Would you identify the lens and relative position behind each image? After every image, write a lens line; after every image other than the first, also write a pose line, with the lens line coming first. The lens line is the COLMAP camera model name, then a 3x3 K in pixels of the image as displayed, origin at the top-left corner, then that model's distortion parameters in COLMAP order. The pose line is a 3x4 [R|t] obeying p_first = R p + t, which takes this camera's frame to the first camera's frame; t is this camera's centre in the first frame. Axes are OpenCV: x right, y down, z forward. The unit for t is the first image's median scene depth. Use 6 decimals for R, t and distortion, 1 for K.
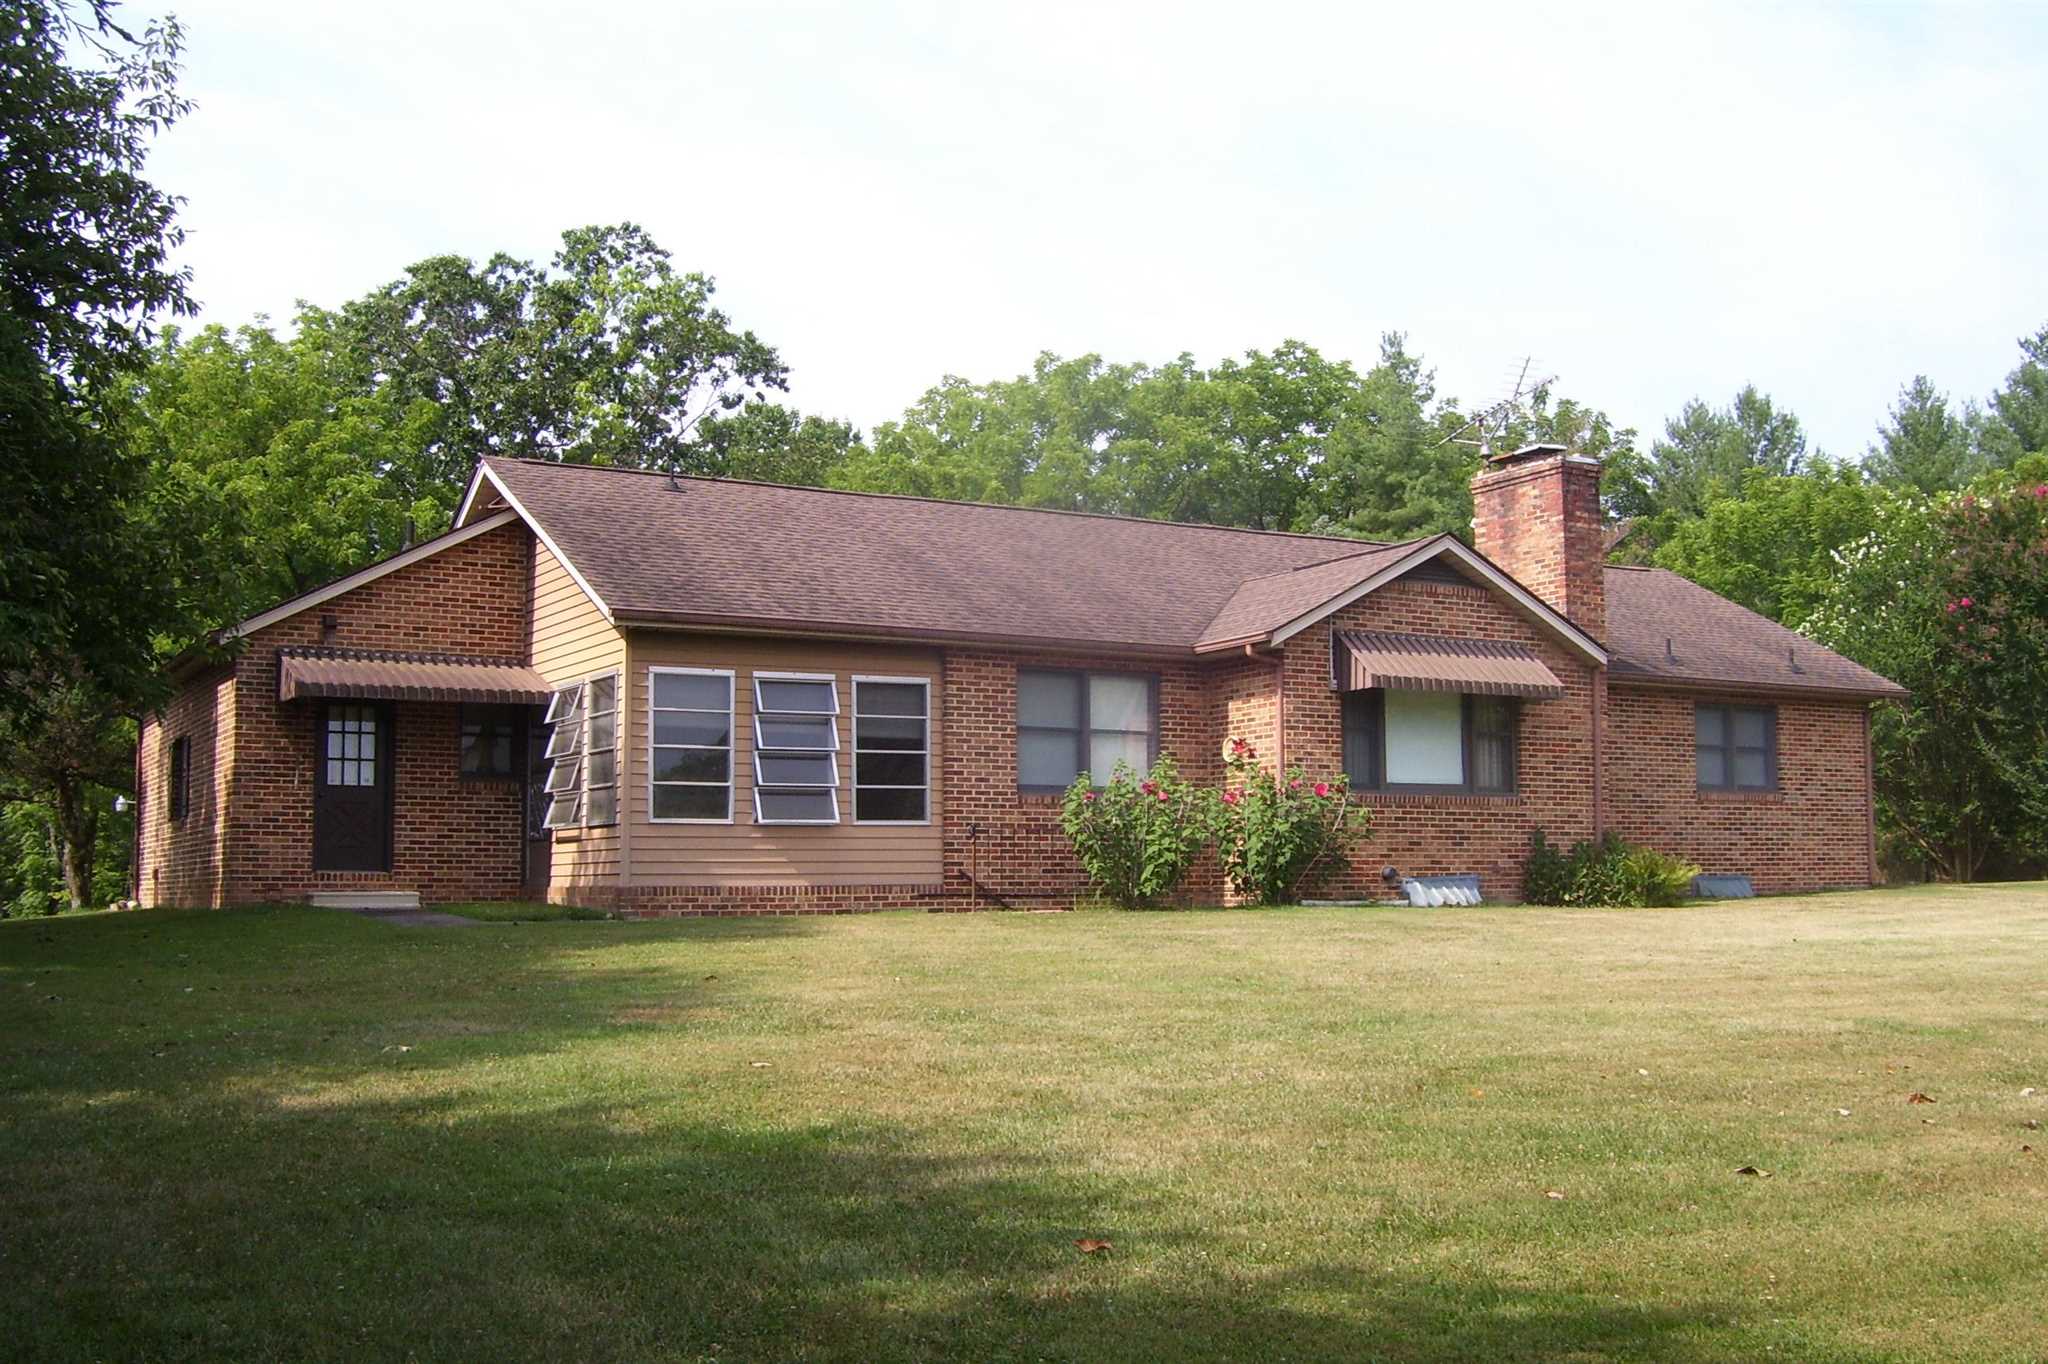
lens RADIAL K [[2226.2, 0, 1024.0], [0, 2226.2, 682.0], [0, 0, 1]] dist [-0.129410, 0.012160]
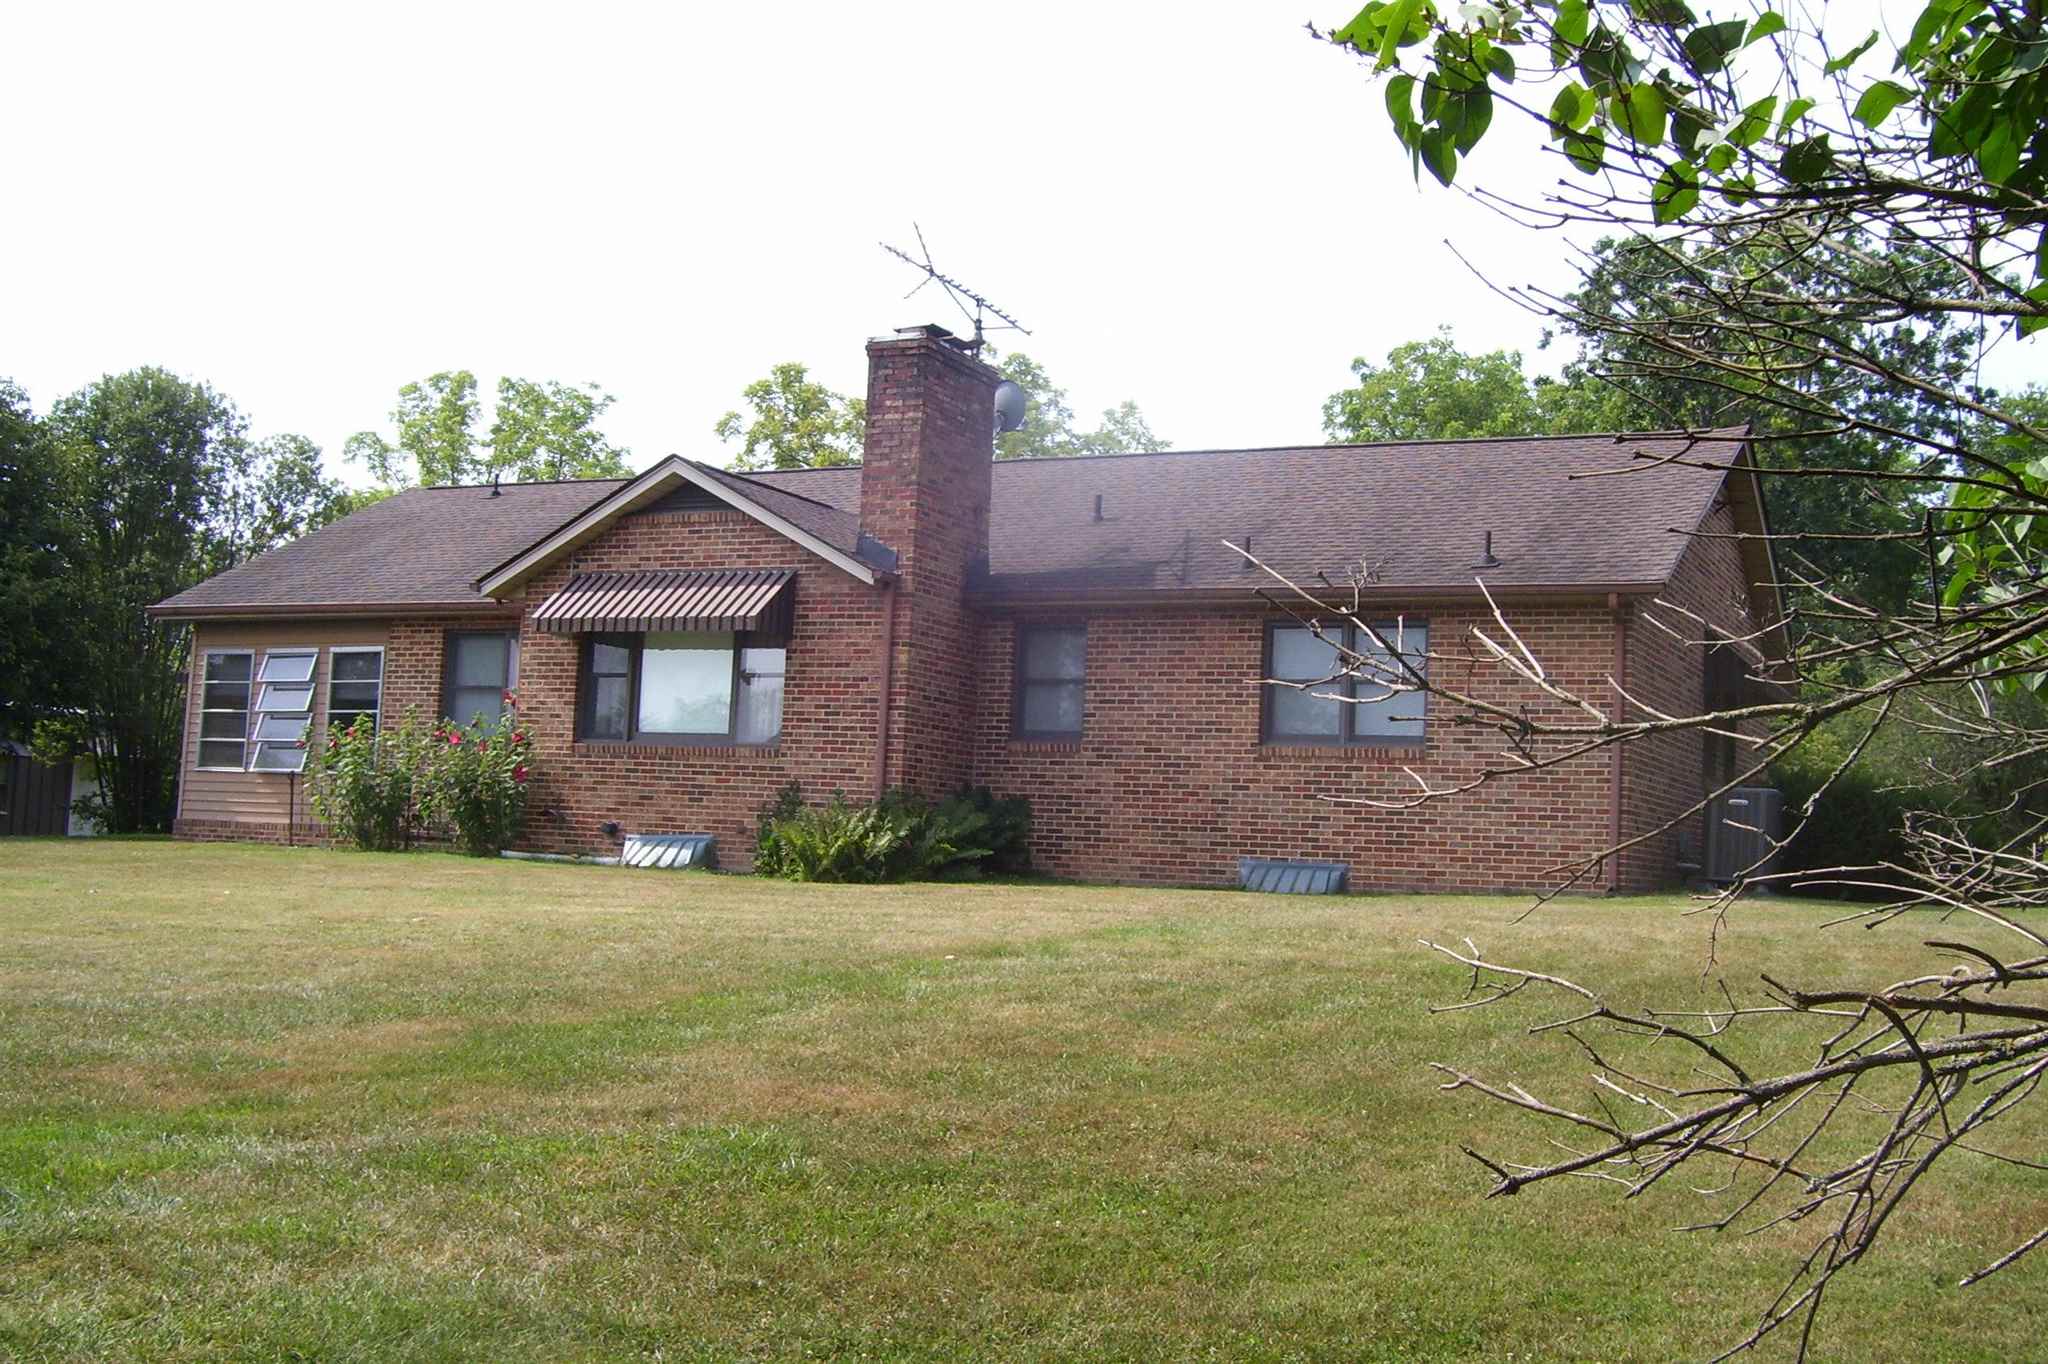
lens RADIAL K [[2226.2, 0, 1024.0], [0, 2226.2, 682.0], [0, 0, 1]] dist [-0.129410, 0.012160]
pose [[0.541931, -0.038252, -0.839552, 1.033862], [0.033674, 0.999150, -0.023787, 0.051999], [0.839748, -0.015380, 0.542758, 0.632235]]
